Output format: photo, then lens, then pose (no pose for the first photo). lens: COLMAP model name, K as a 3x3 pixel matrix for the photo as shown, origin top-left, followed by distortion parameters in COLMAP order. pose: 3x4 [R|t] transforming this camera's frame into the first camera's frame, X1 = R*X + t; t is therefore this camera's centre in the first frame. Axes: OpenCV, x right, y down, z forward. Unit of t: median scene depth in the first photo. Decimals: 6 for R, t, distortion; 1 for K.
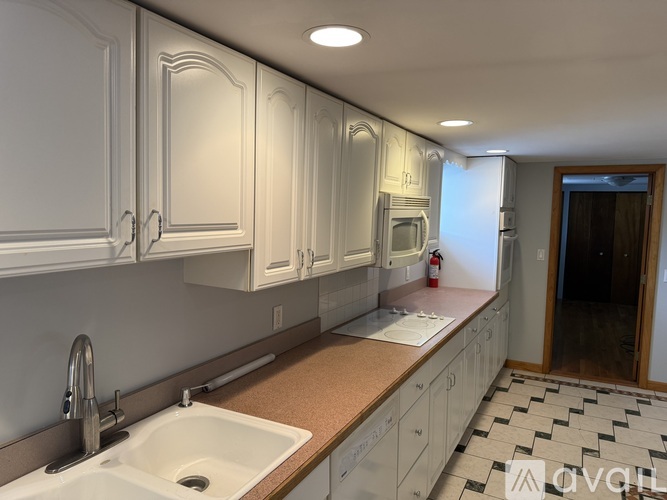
lens RADIAL K [[474.1, 0, 332.0], [0, 474.1, 244.0], [0, 0, 1]] dist [0.002274, -0.004083]
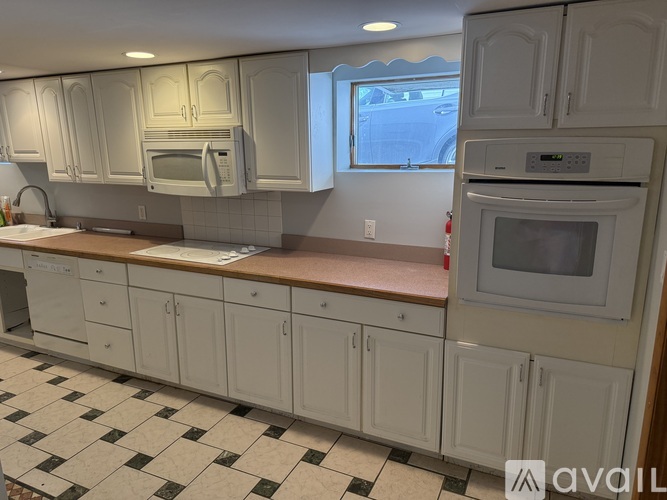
lens RADIAL K [[474.1, 0, 333.4], [0, 474.1, 257.1], [0, 0, 1]] dist [0.002274, -0.004083]
pose [[0.054815, 0.205873, -0.977042, 1.394411], [-0.070738, 0.976855, 0.201865, -0.064920], [0.995988, 0.058049, 0.068109, 1.396951]]
